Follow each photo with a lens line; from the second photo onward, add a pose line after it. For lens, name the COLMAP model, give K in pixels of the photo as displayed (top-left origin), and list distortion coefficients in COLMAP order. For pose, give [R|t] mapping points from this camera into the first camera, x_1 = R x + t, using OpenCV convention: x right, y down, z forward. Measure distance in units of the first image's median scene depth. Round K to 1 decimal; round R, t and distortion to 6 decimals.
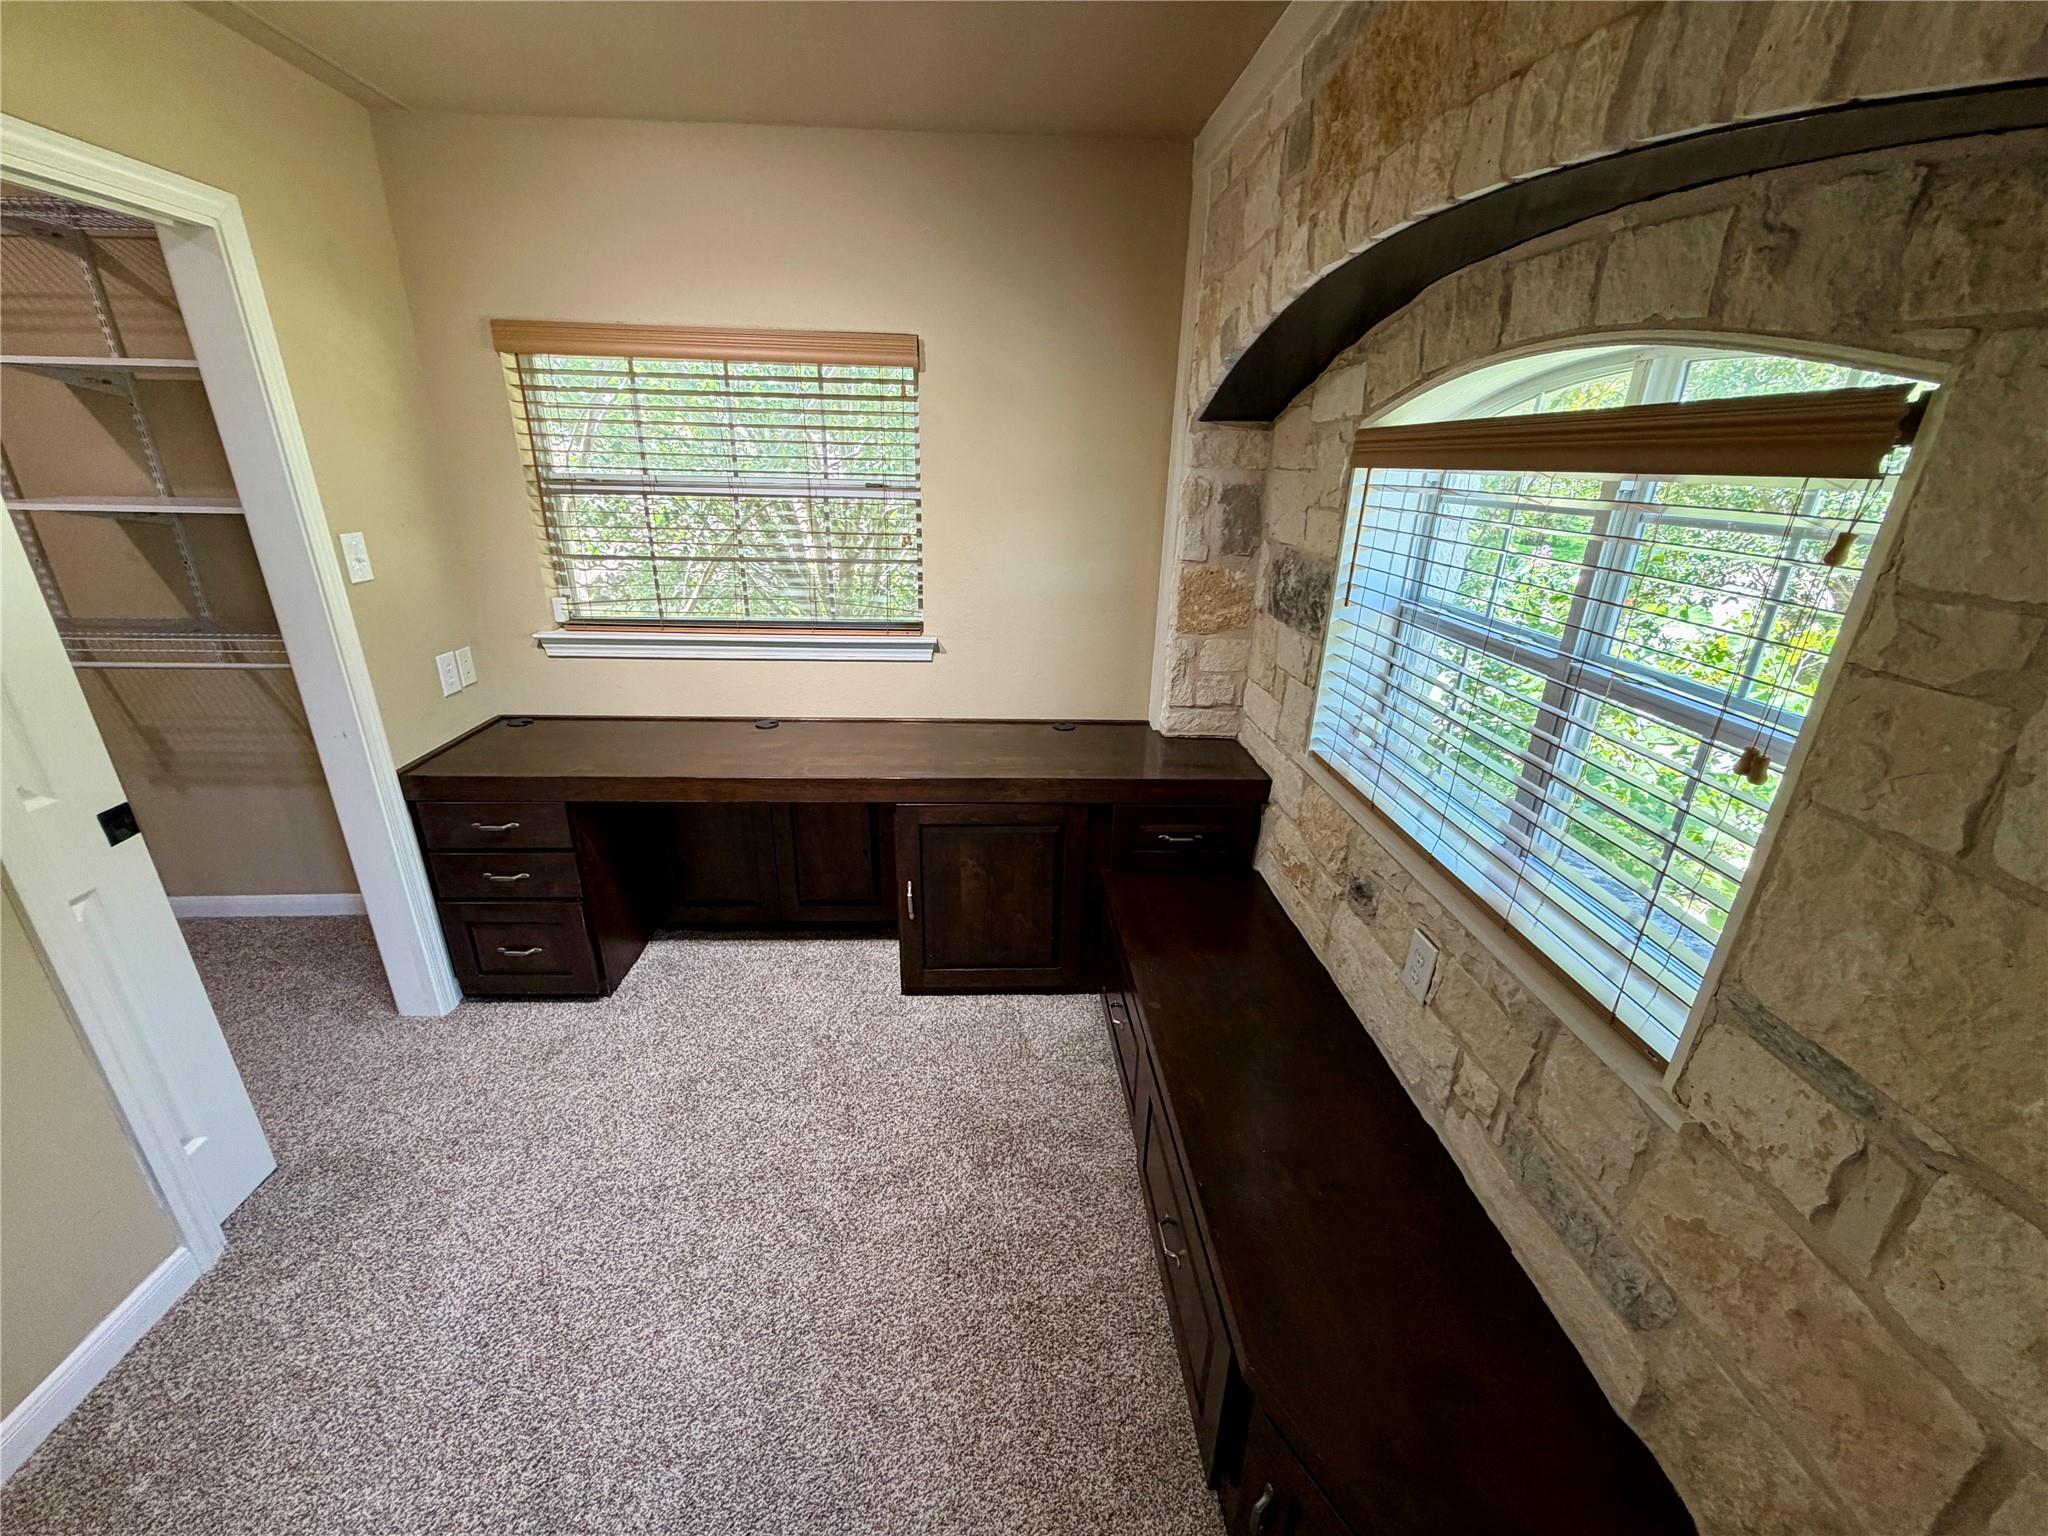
lens RADIAL K [[816.1, 0, 1029.2], [0, 816.1, 773.1], [0, 0, 1]] dist [-0.000318, -0.000167]
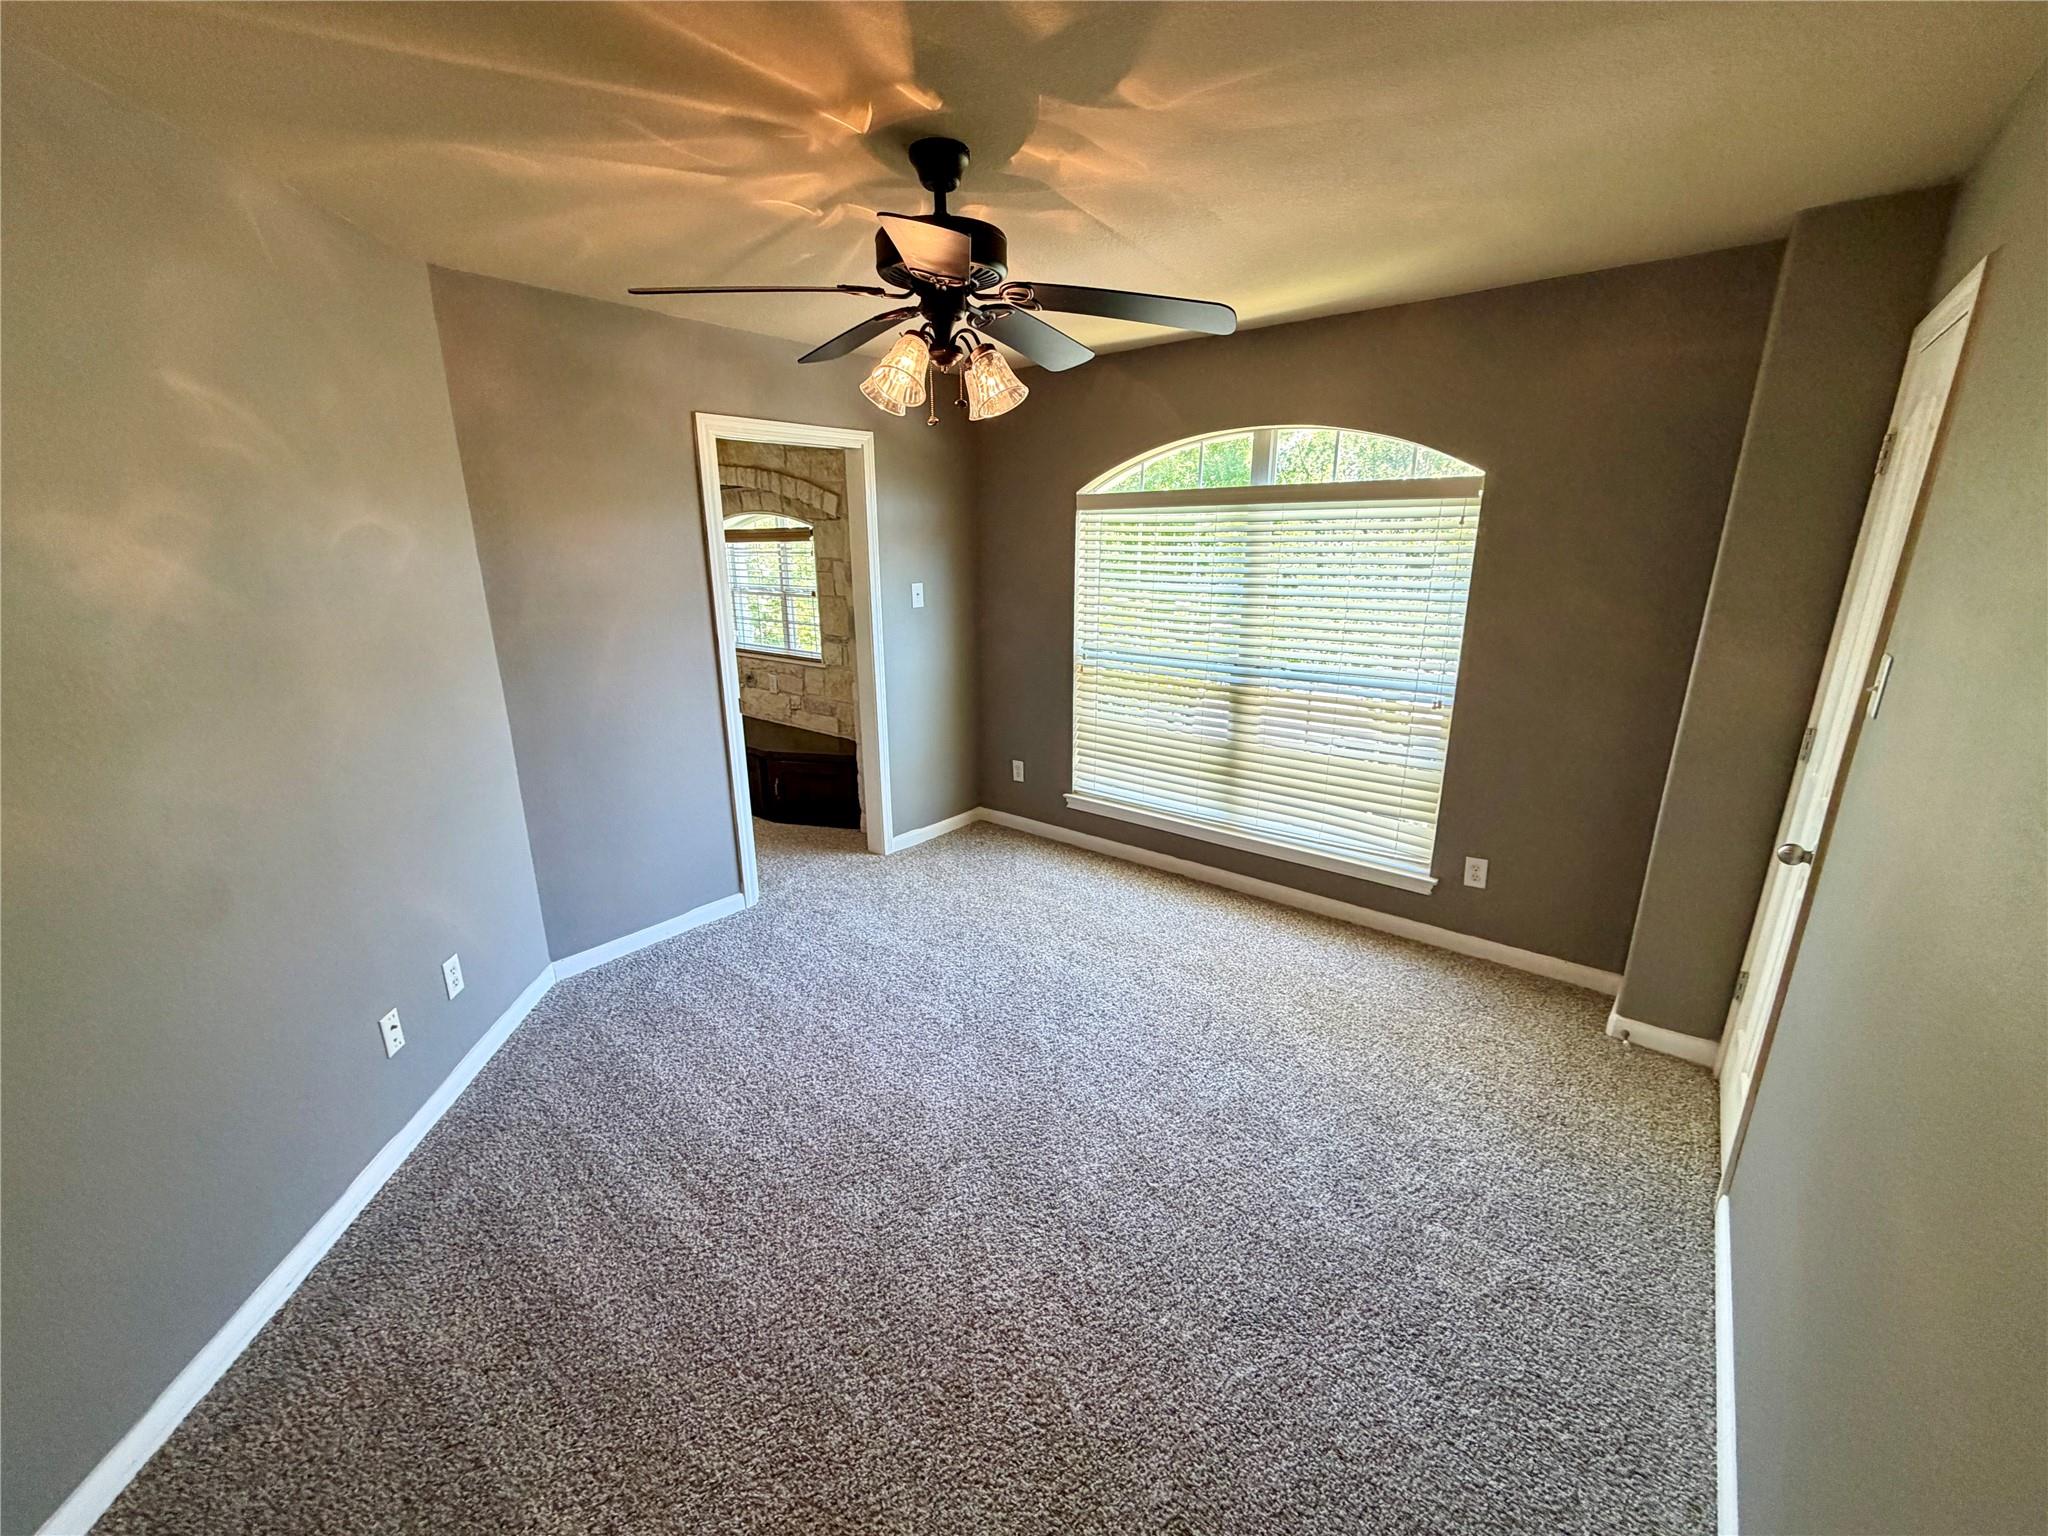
lens RADIAL K [[816.1, 0, 1025.6], [0, 816.1, 769.7], [0, 0, 1]] dist [-0.000318, -0.000167]
pose [[0.676058, -0.230904, 0.699735, -2.047848], [0.287741, 0.956963, 0.037781, 1.210683], [-0.678344, 0.175800, 0.713403, -3.333758]]
